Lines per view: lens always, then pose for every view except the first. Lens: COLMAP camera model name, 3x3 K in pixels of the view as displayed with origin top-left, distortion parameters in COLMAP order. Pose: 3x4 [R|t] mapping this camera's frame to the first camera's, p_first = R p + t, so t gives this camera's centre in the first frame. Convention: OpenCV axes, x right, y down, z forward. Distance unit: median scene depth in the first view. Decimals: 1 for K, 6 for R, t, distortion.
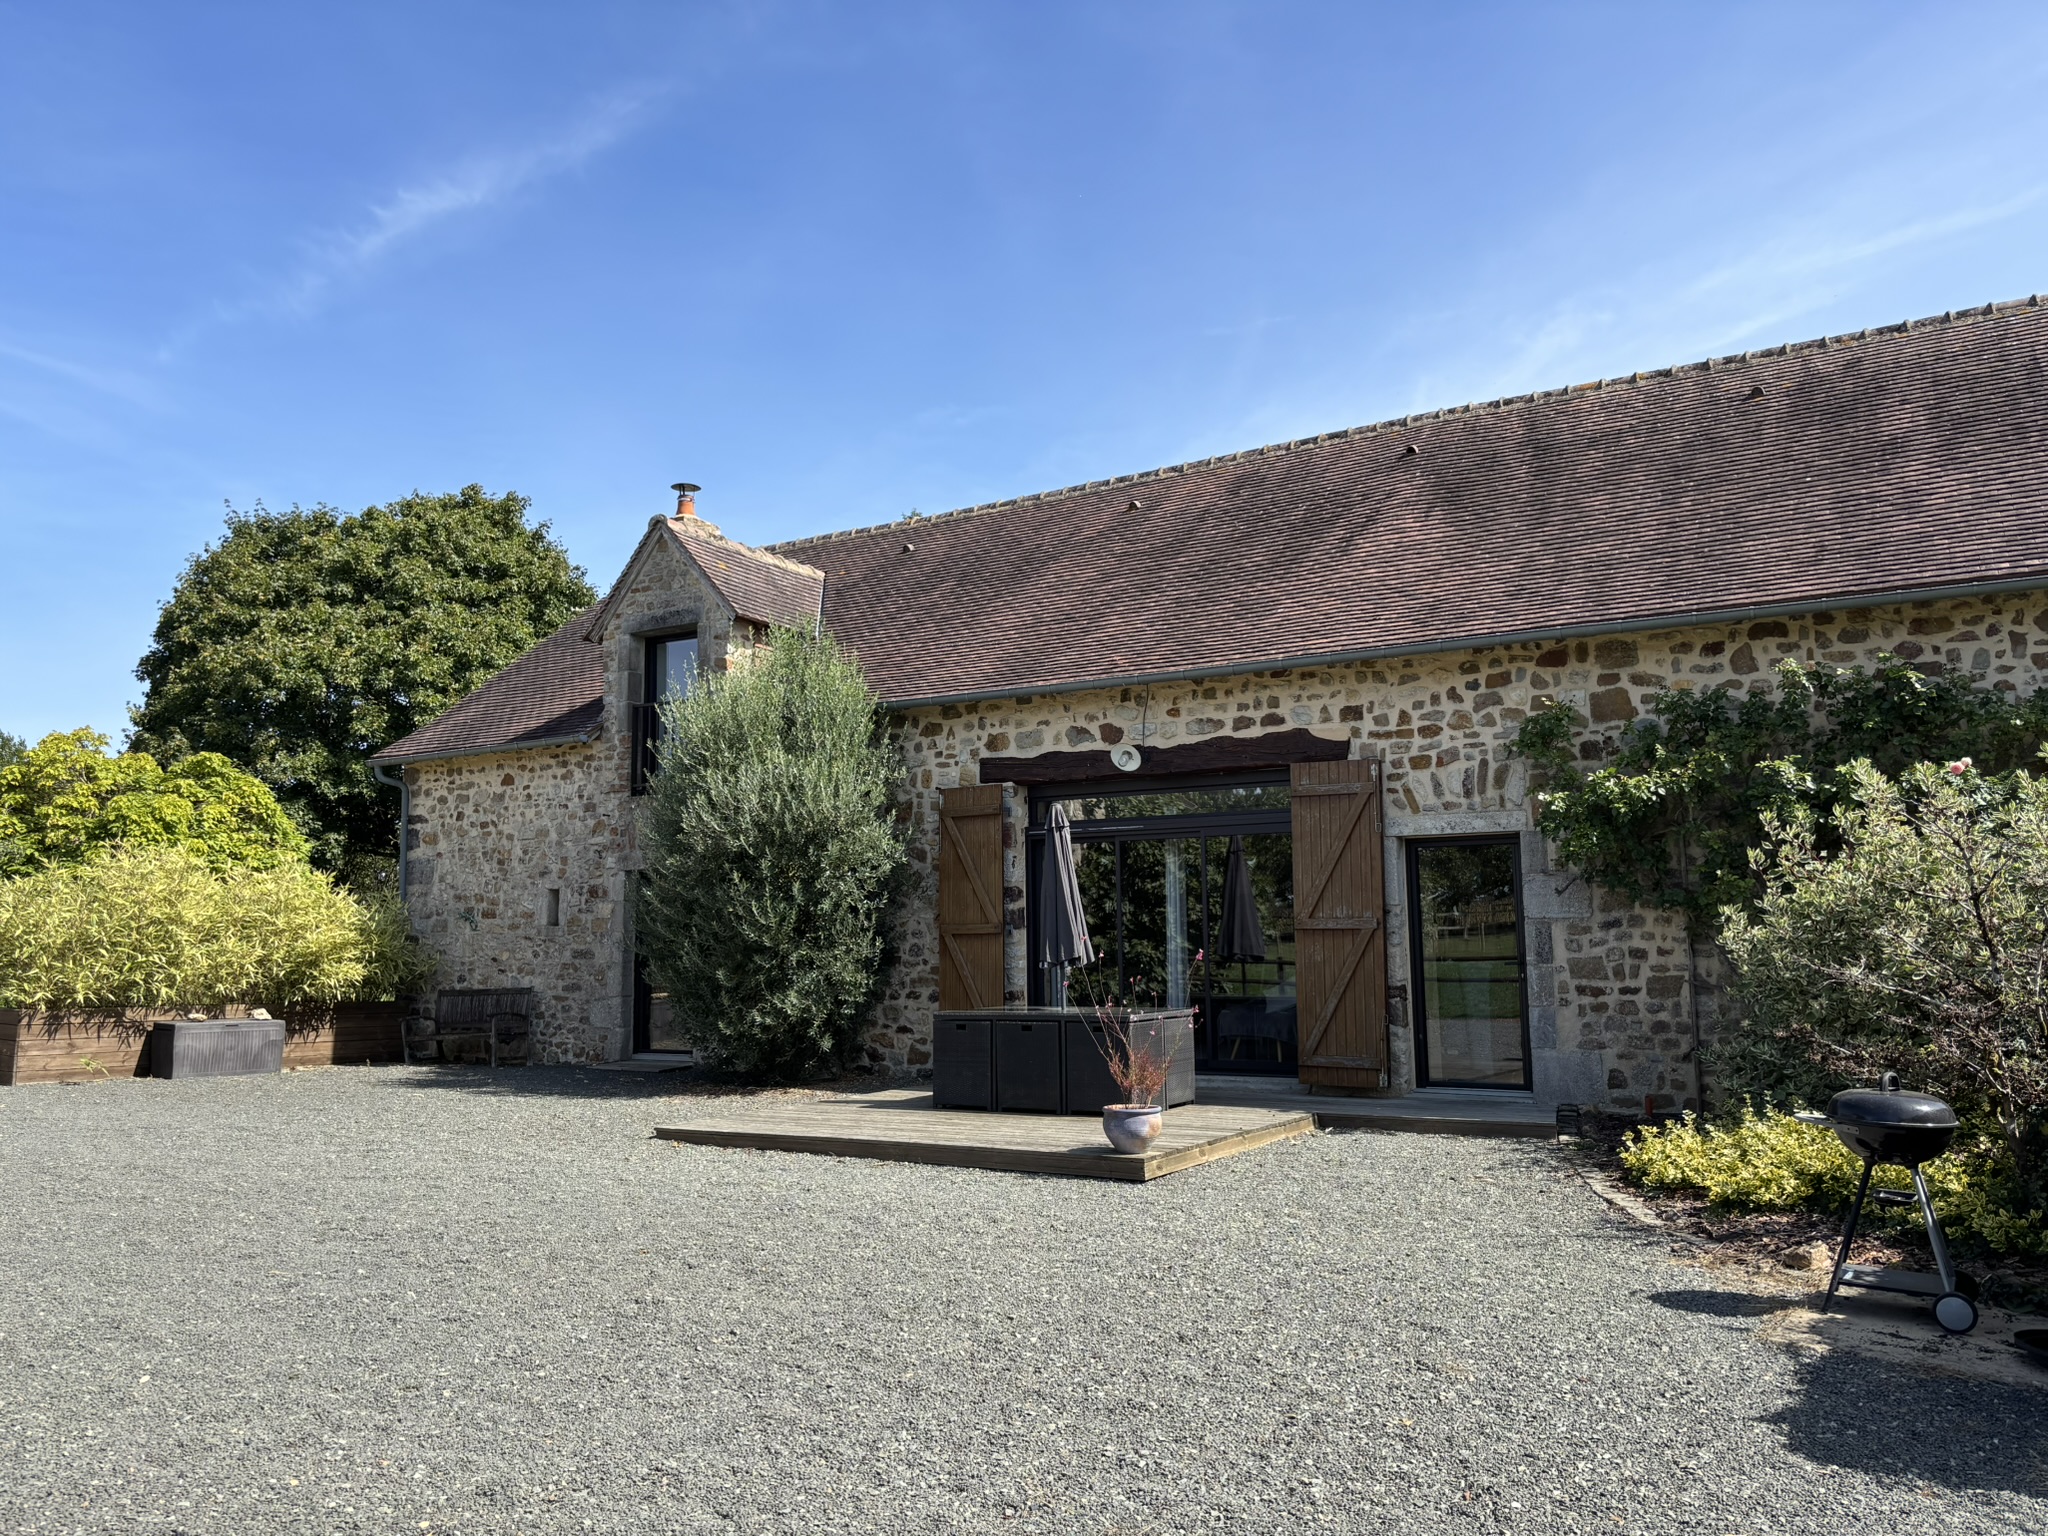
lens RADIAL K [[1559.0, 0, 1024.0], [0, 1559.0, 768.0], [0, 0, 1]] dist [0.057821, -0.050344]
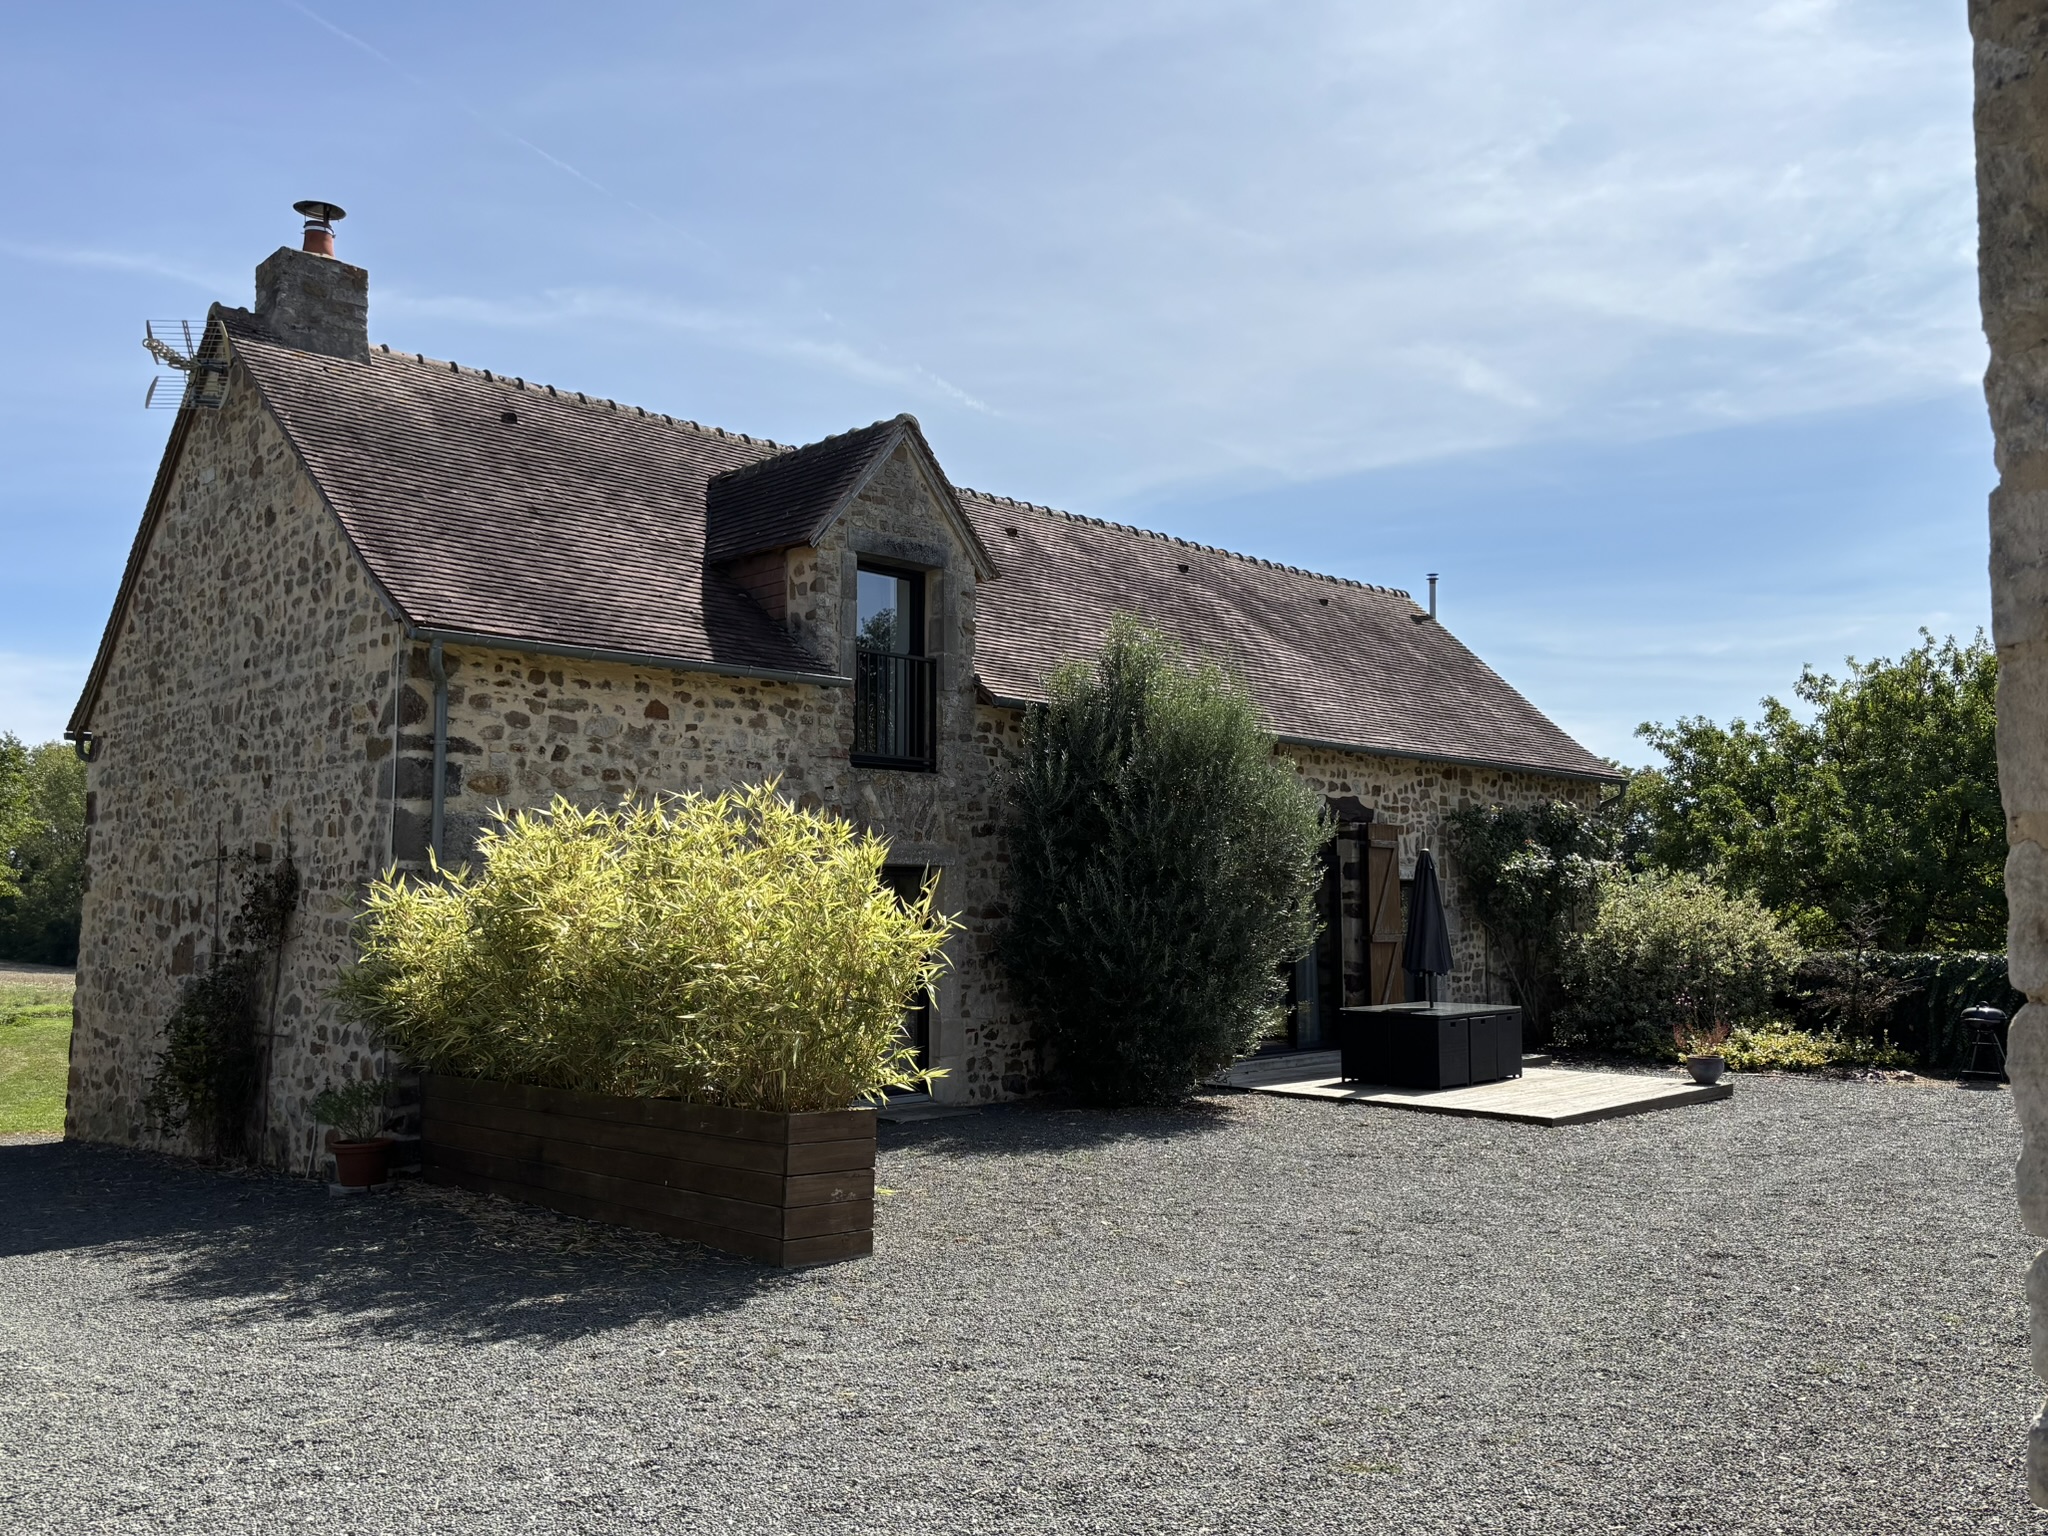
lens RADIAL K [[1600.1, 0, 1005.4], [0, 1600.1, 770.9], [0, 0, 1]] dist [0.057247, -0.057774]
pose [[0.243809, 0.085603, 0.966038, -1.165285], [-0.124035, 0.990669, -0.056482, 0.065067], [-0.961859, -0.106051, 0.252152, 0.862465]]
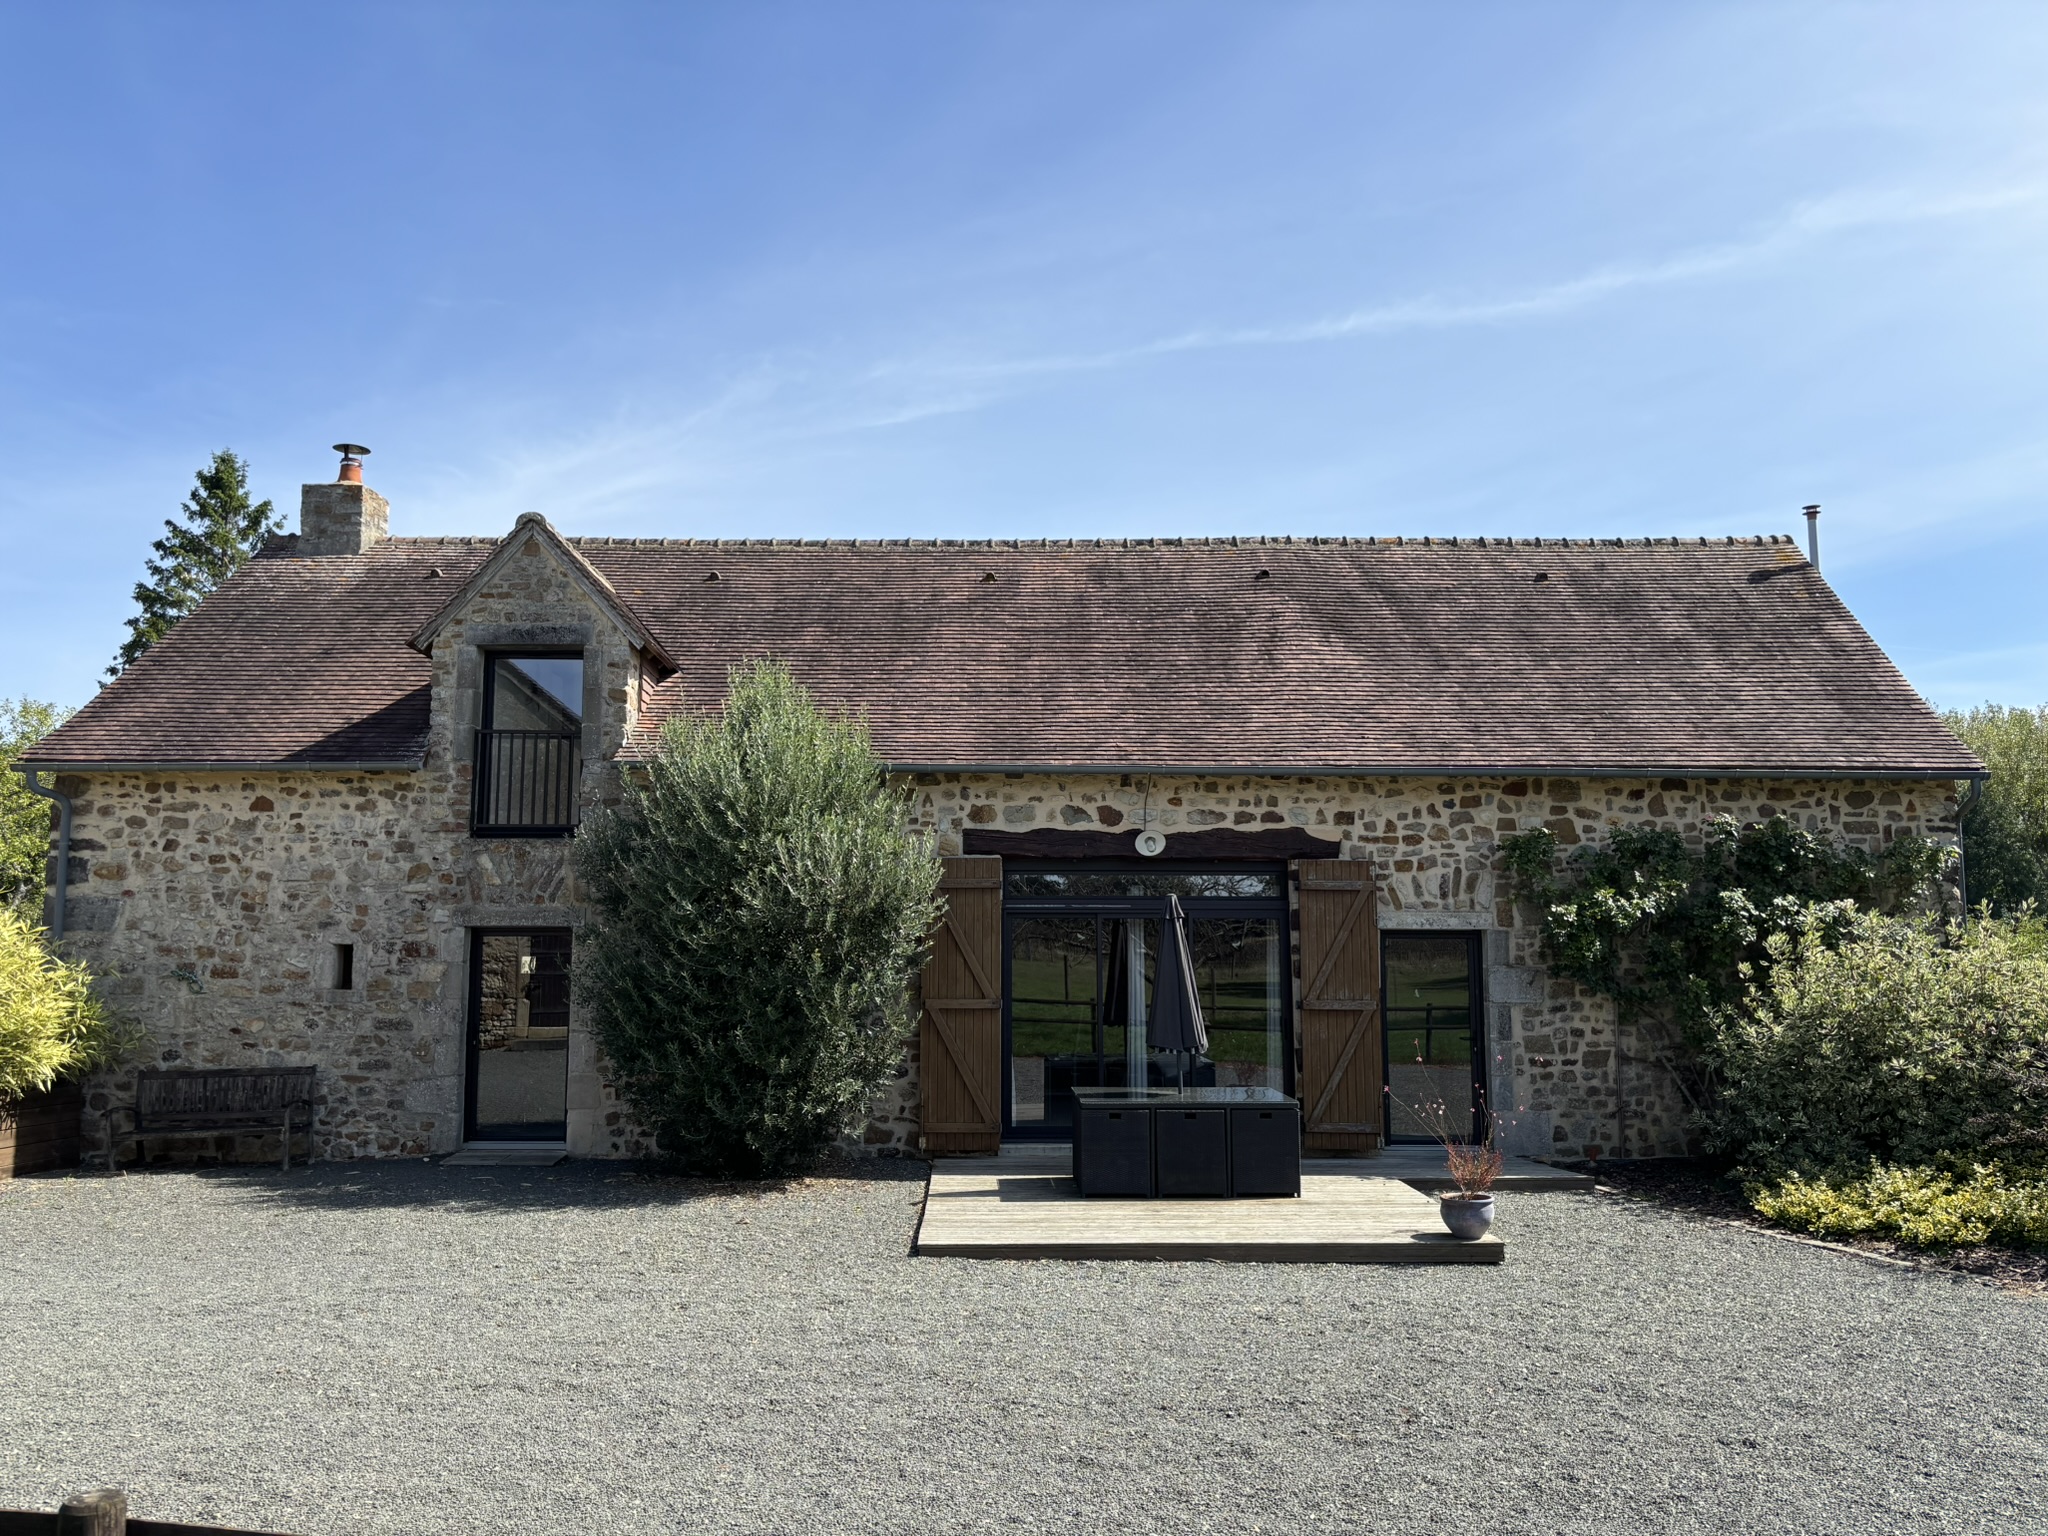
lens RADIAL K [[1557.9, 0, 1024.0], [0, 1557.9, 768.0], [0, 0, 1]] dist [-0.025214, 0.111503]
pose [[0.844507, 0.073526, 0.530474, -0.529168], [-0.072150, 0.997121, -0.023344, -0.025384], [-0.530663, -0.018559, 0.847380, 0.151276]]
